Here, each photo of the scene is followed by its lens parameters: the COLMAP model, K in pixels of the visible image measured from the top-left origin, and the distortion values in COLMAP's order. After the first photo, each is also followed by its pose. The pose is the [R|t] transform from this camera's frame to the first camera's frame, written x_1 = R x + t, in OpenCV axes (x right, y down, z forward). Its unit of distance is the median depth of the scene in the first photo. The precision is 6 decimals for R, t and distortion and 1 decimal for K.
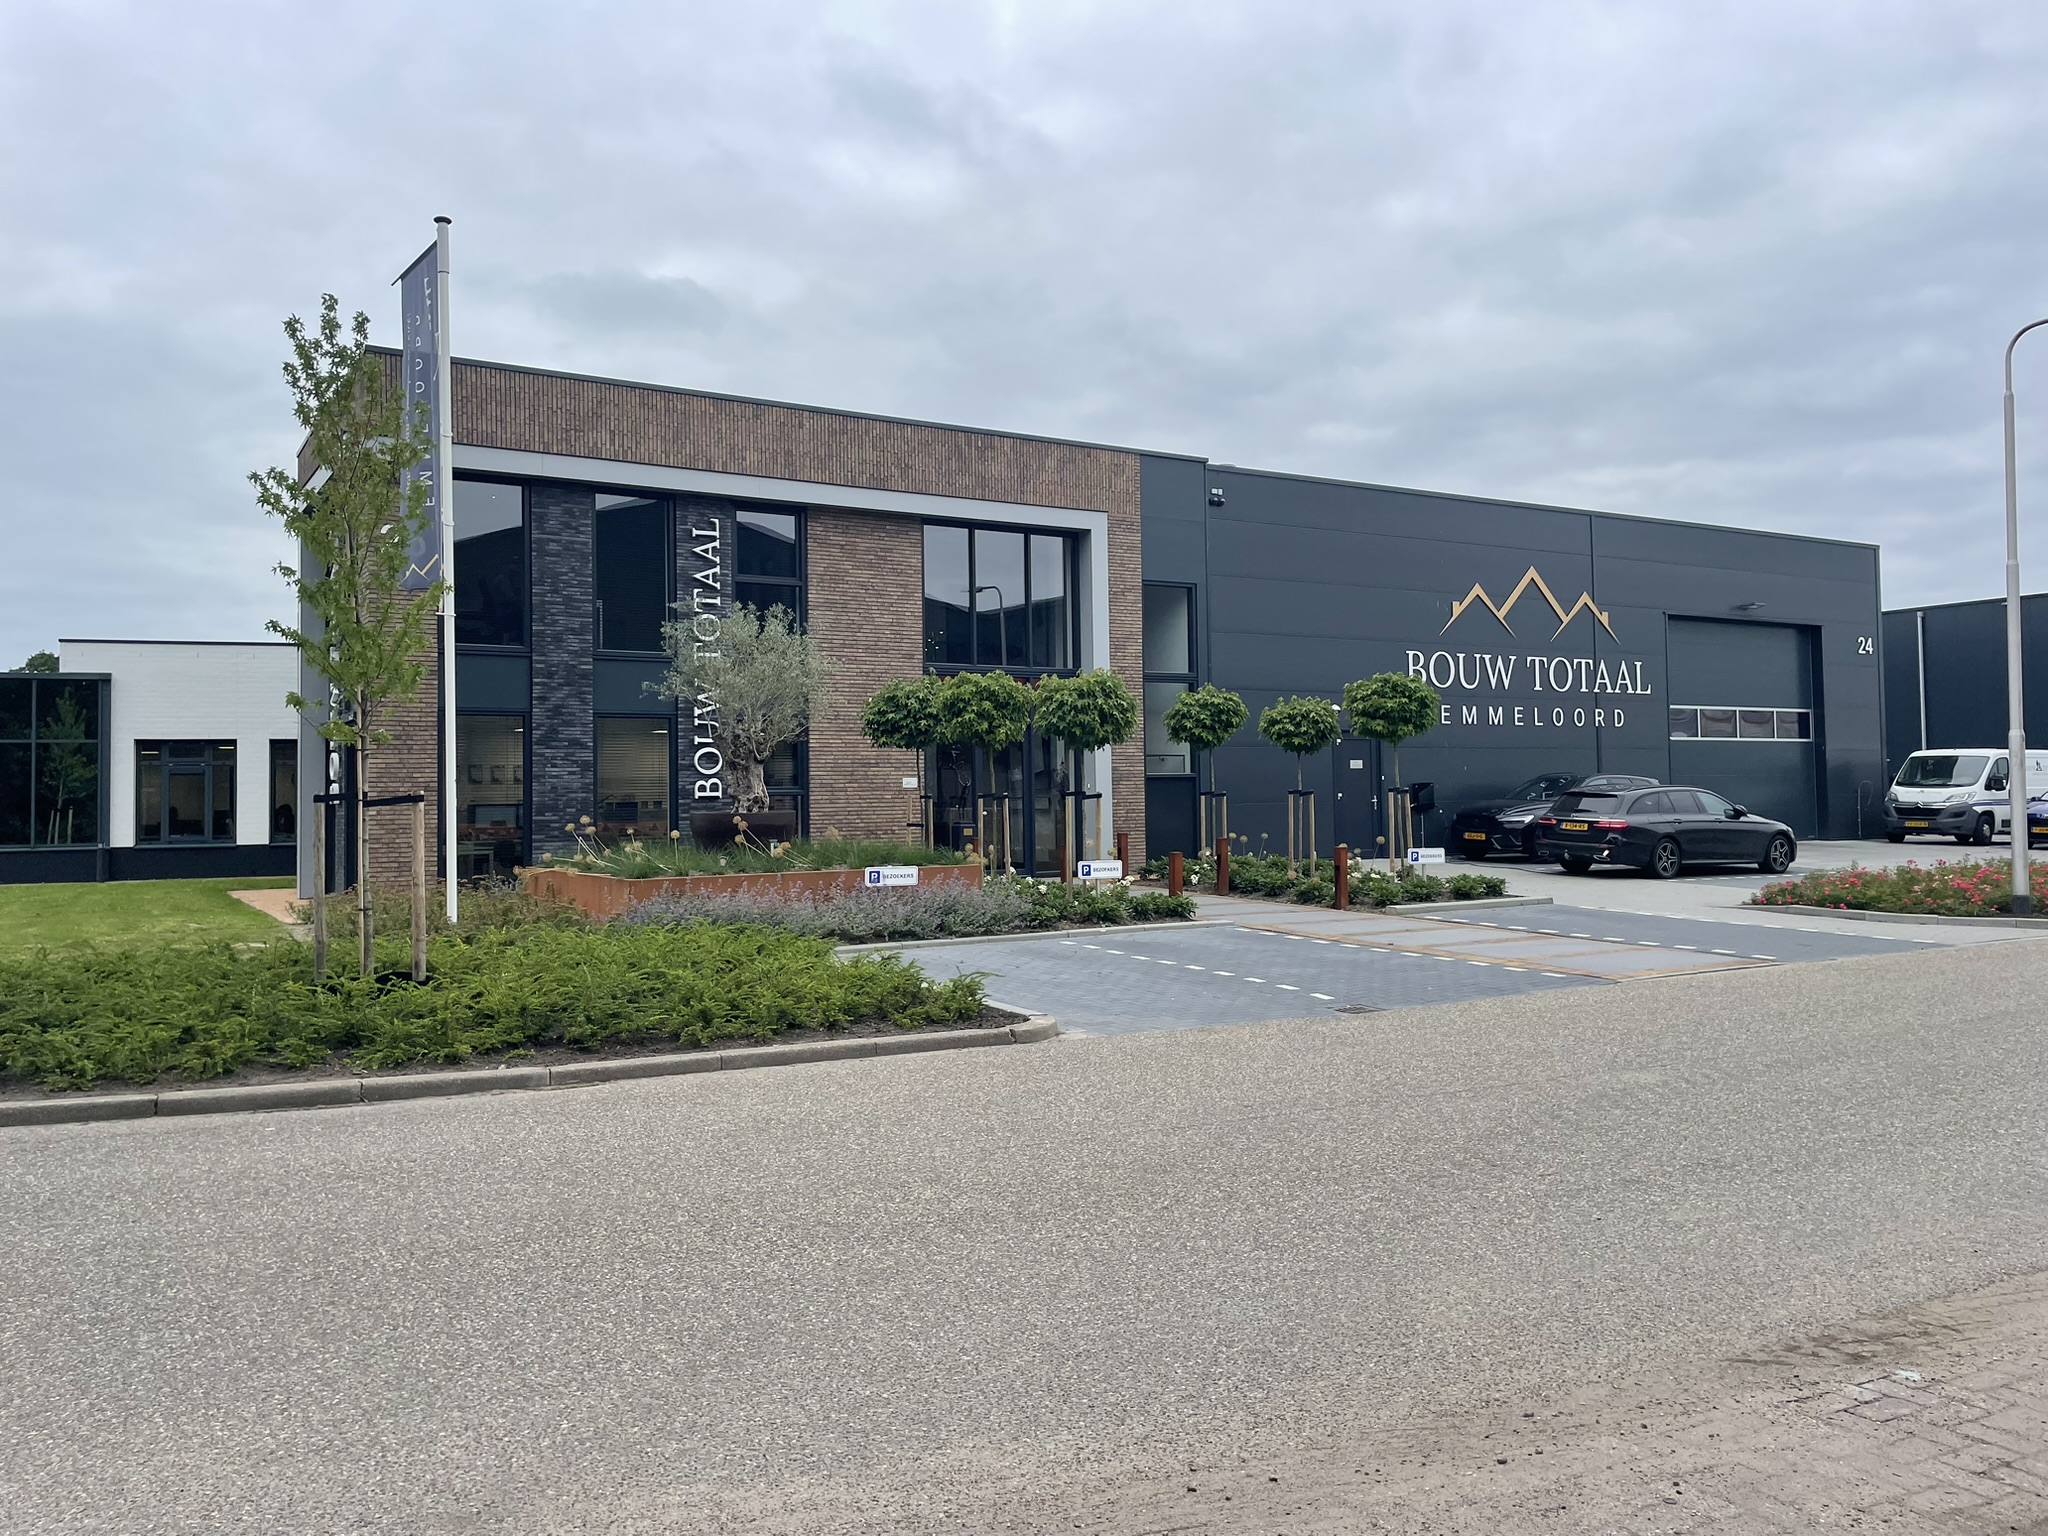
lens RADIAL K [[1553.4, 0, 1021.2], [0, 1553.4, 751.2], [0, 0, 1]] dist [0.097117, -0.125836]
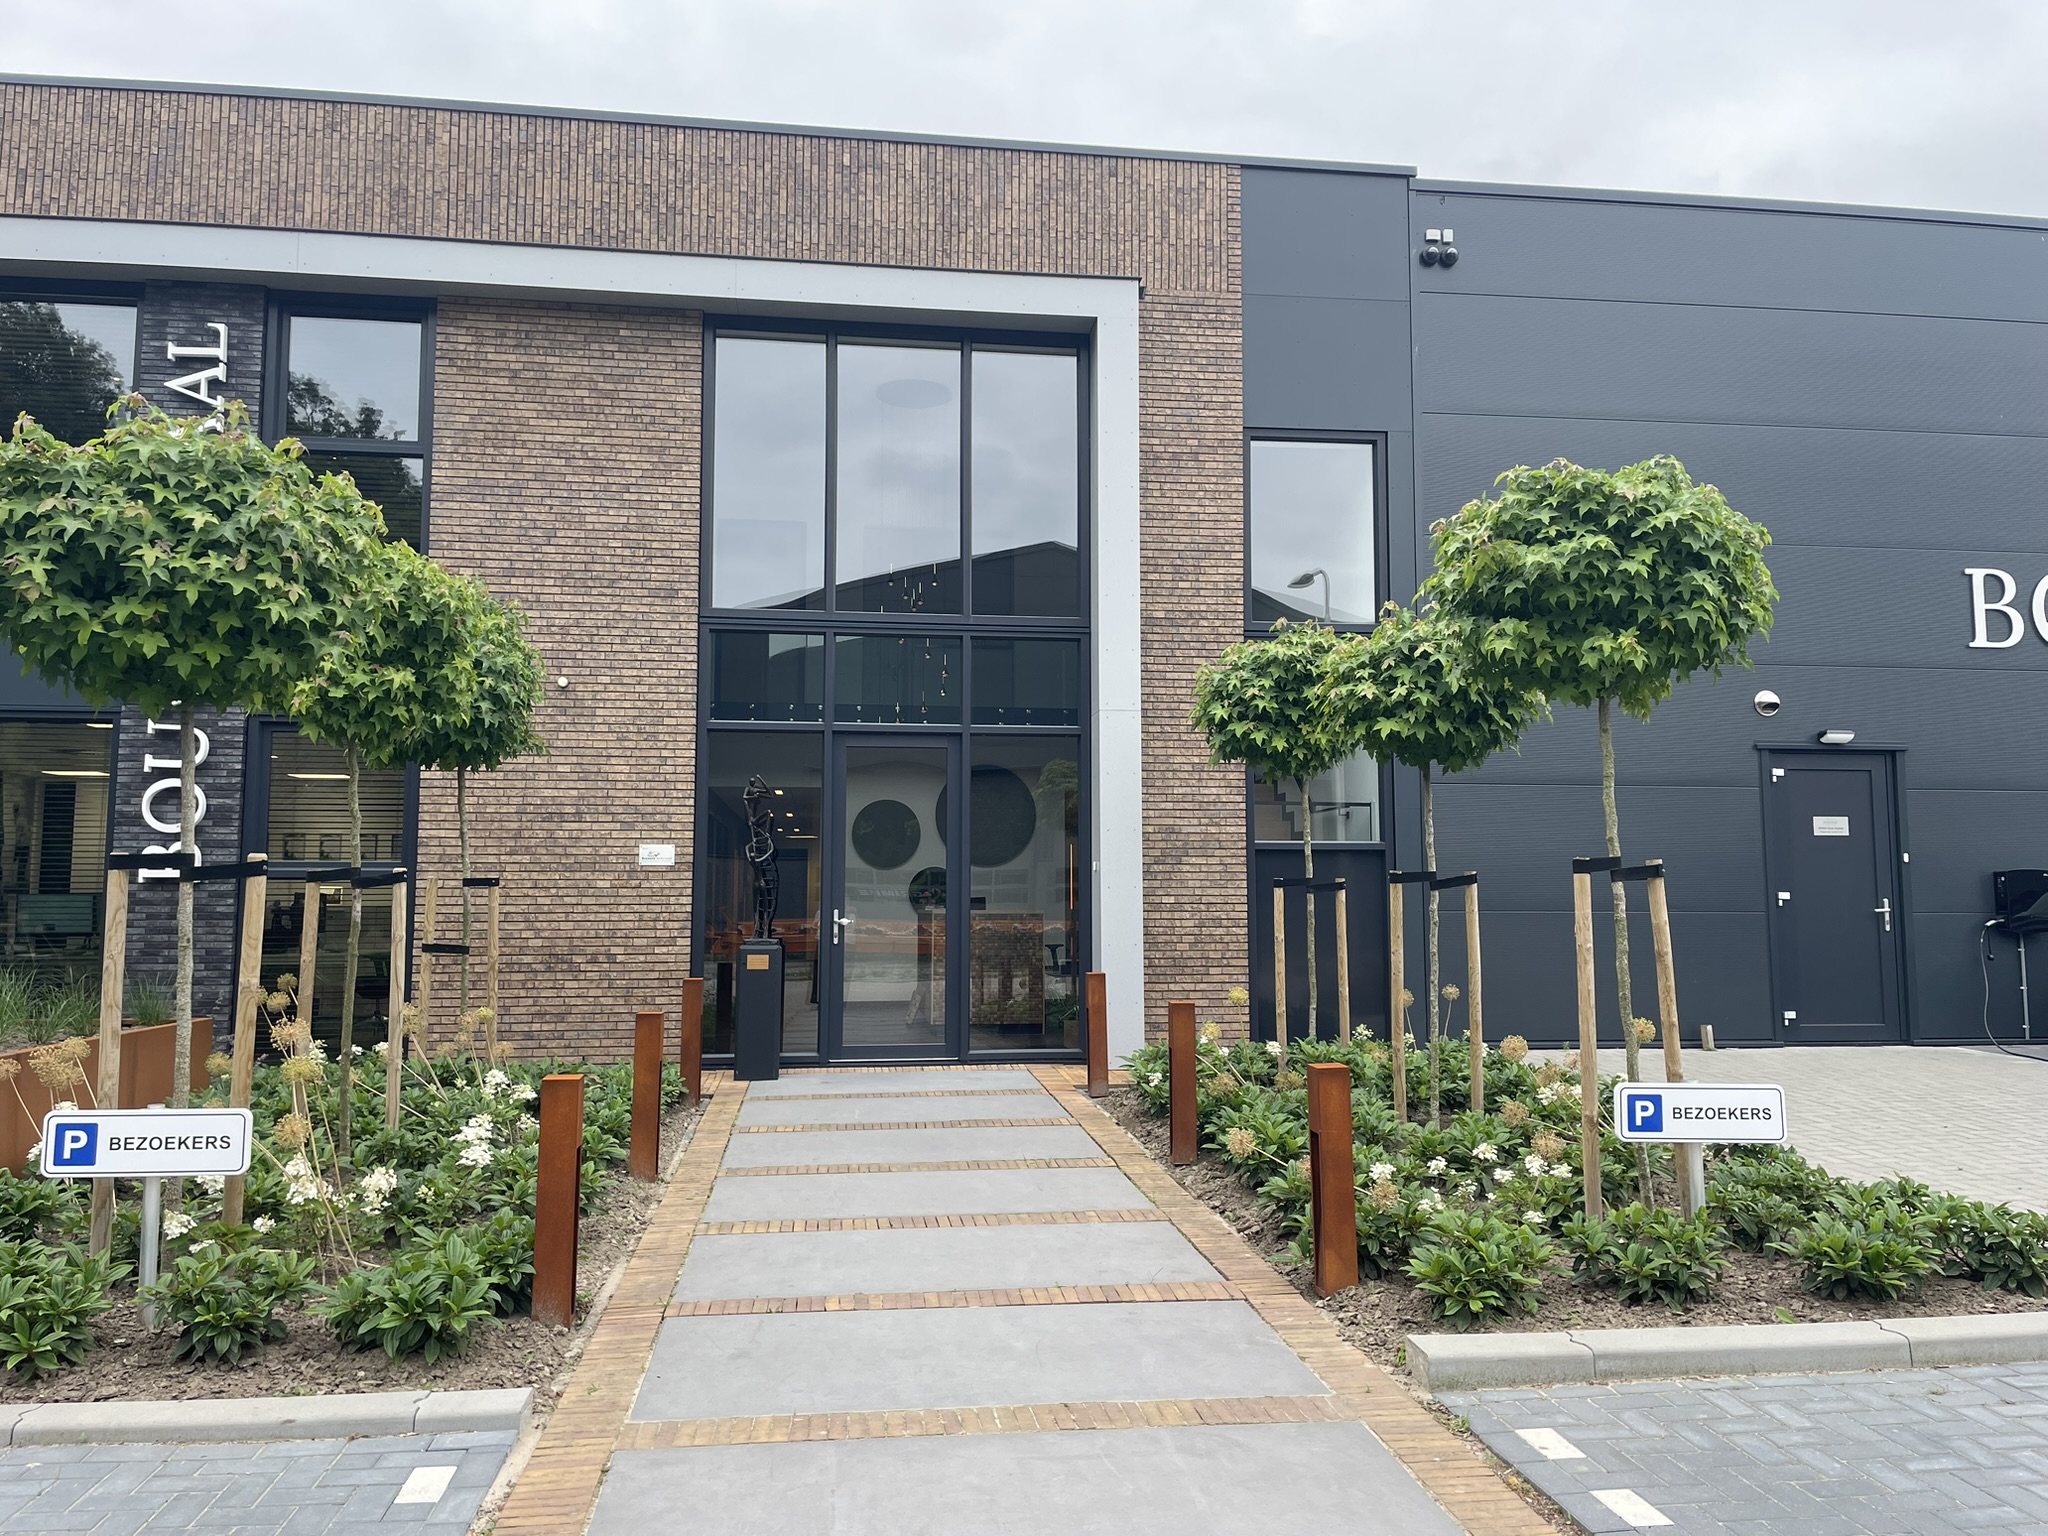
lens RADIAL K [[1557.2, 0, 1036.5], [0, 1557.2, 757.1], [0, 0, 1]] dist [0.097321, -0.128690]
pose [[0.913759, -0.024900, -0.405494, 0.230876], [-0.000524, 0.998047, -0.062467, 0.020321], [0.406257, 0.057292, 0.911961, 0.608662]]
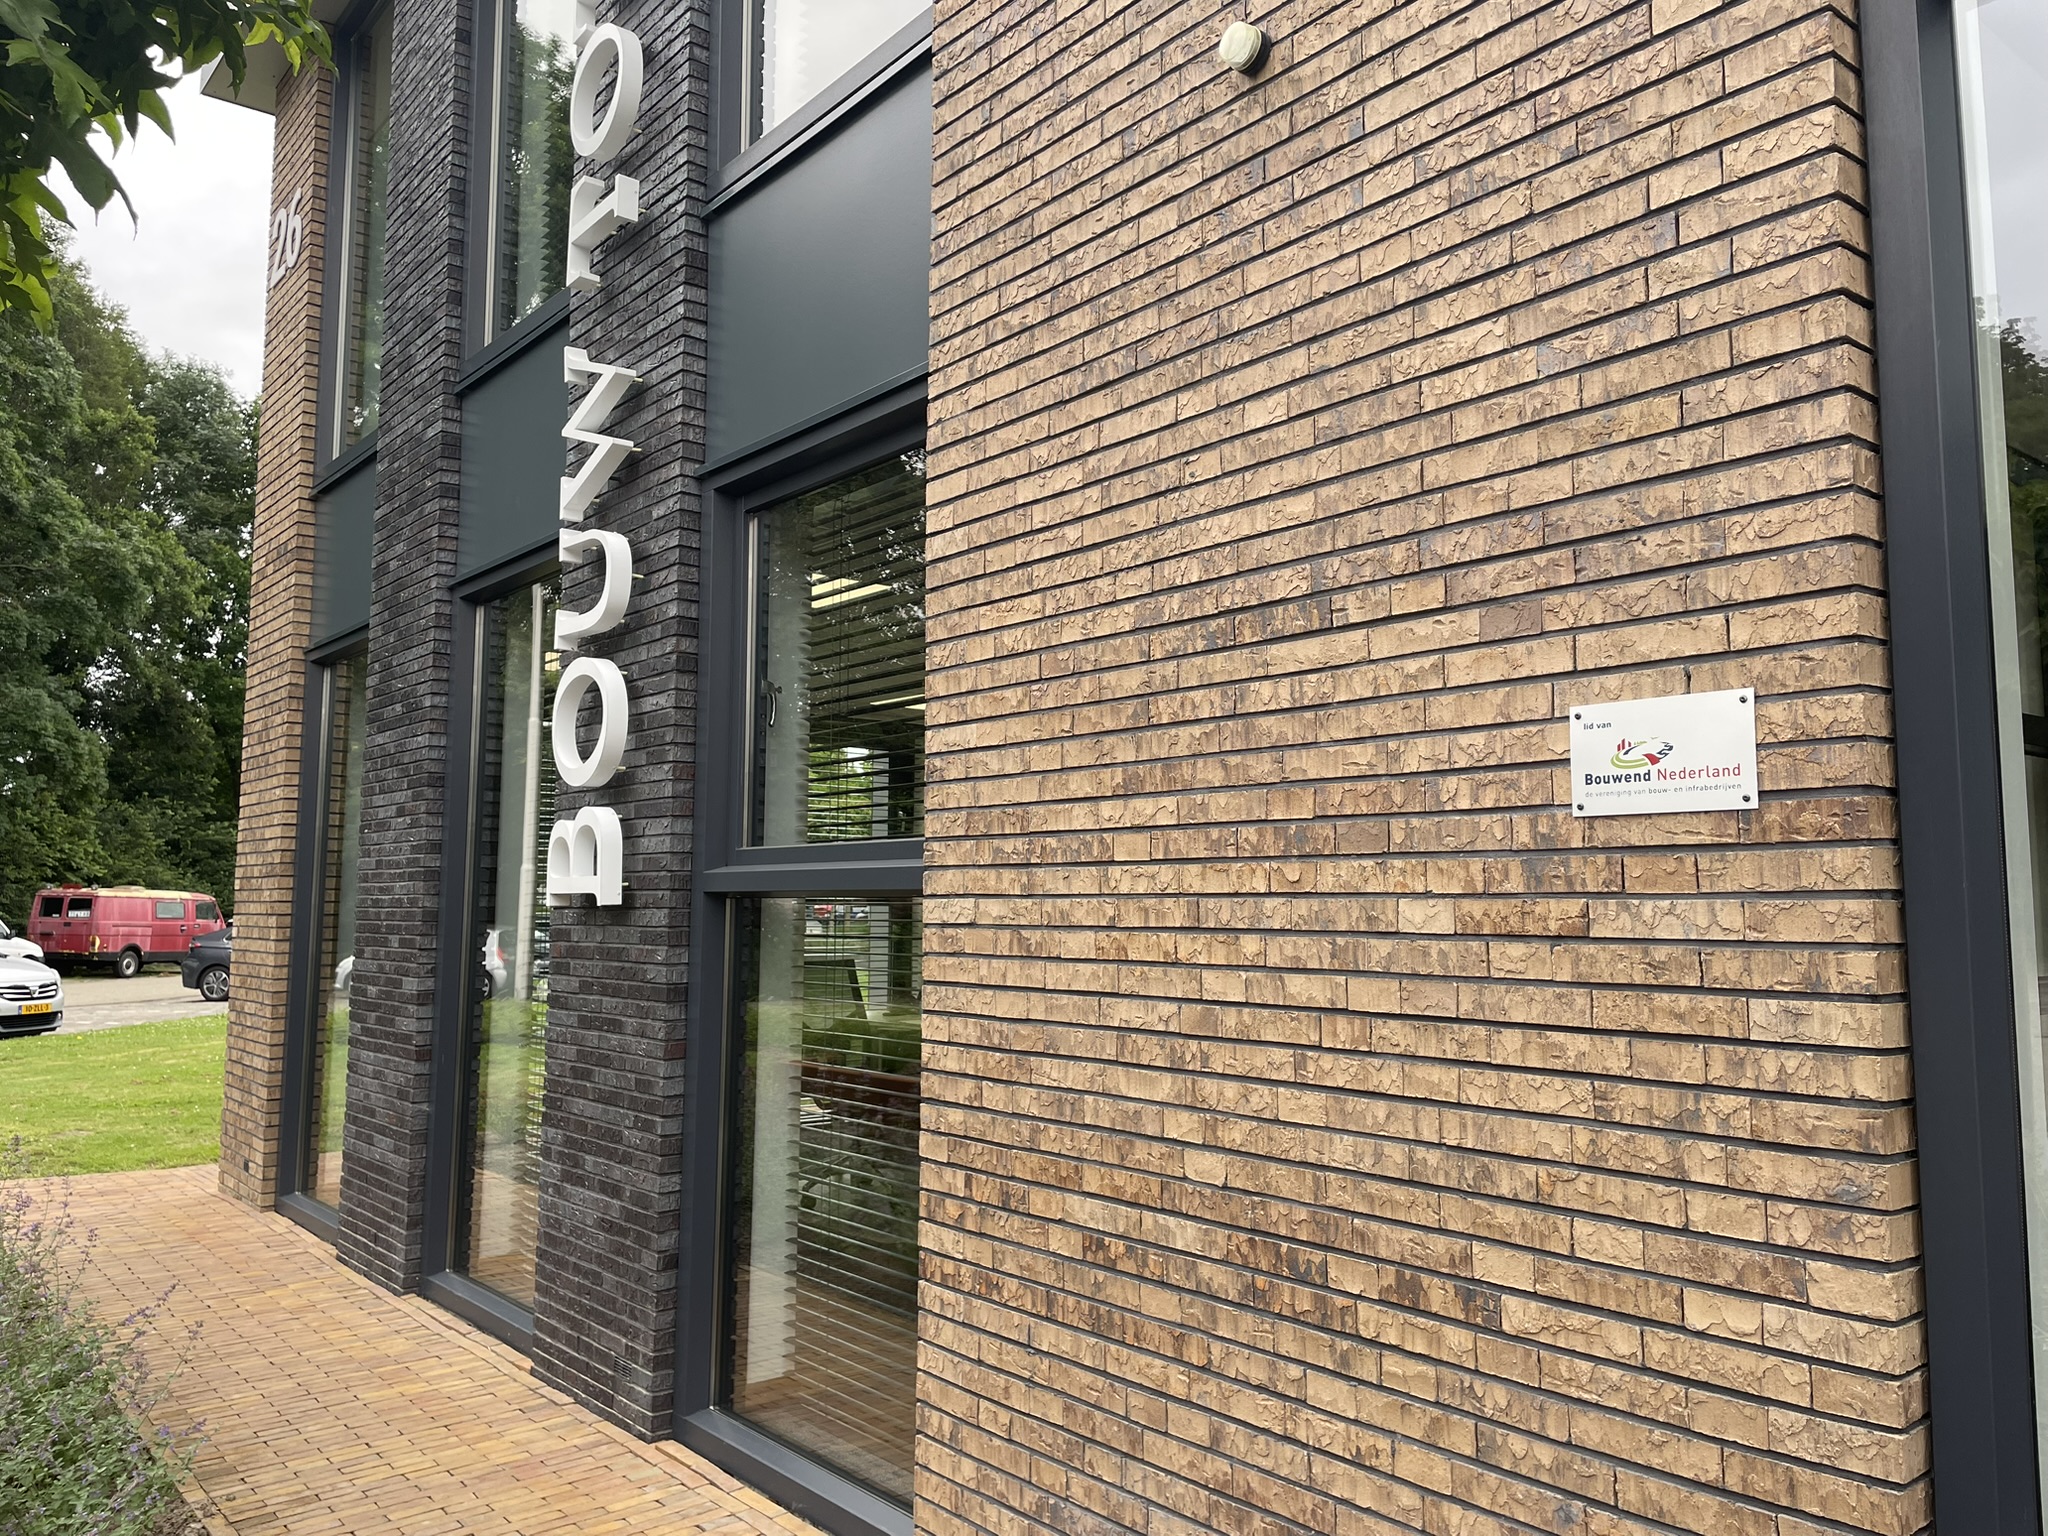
lens RADIAL K [[1553.4, 0, 1021.2], [0, 1553.4, 751.2], [0, 0, 1]] dist [0.097117, -0.125836]
pose [[0.124929, -0.084677, -0.988546, 0.008140], [0.025044, 0.996303, -0.082176, 0.026272], [0.991850, -0.014491, 0.126587, 0.957219]]
